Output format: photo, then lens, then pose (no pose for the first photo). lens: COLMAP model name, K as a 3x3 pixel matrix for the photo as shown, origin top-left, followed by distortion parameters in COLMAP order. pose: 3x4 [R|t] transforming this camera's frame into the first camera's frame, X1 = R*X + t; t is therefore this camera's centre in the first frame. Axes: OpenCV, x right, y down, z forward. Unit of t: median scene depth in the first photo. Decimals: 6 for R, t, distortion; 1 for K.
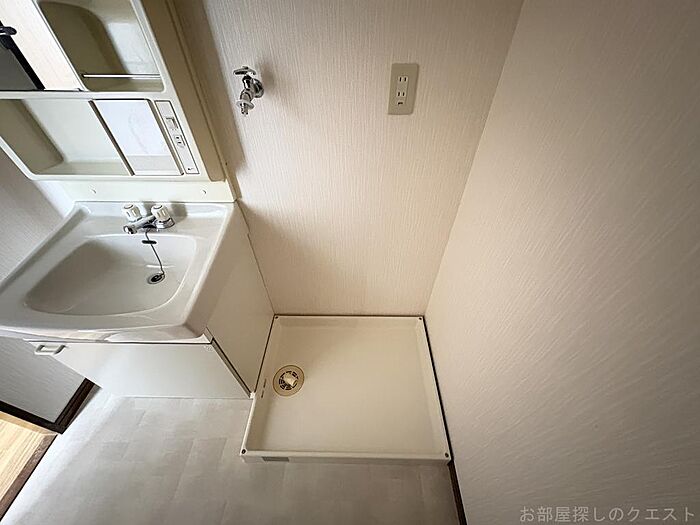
lens RADIAL K [[279.0, 0, 348.9], [0, 279.0, 263.6], [0, 0, 1]] dist [0.000054, 0.000396]
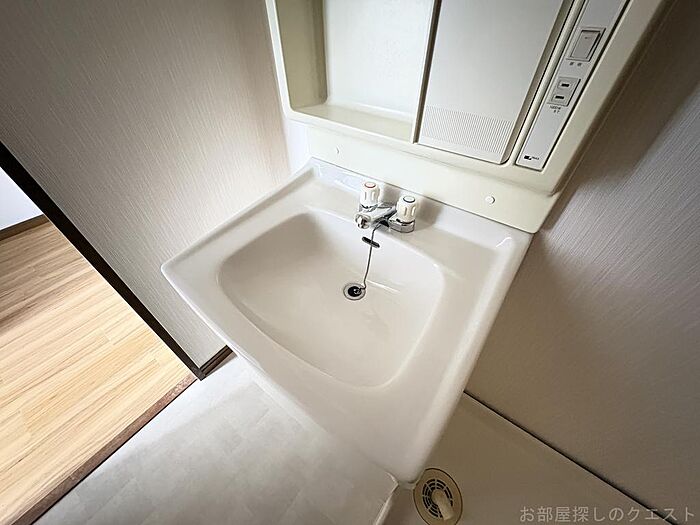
lens RADIAL K [[279.0, 0, 351.7], [0, 279.0, 261.6], [0, 0, 1]] dist [0.000054, 0.000396]
pose [[0.812228, 0.413710, -0.411254, -0.456506], [-0.412198, 0.905893, 0.097212, -0.081178], [0.412770, 0.090560, 0.906322, 0.375685]]
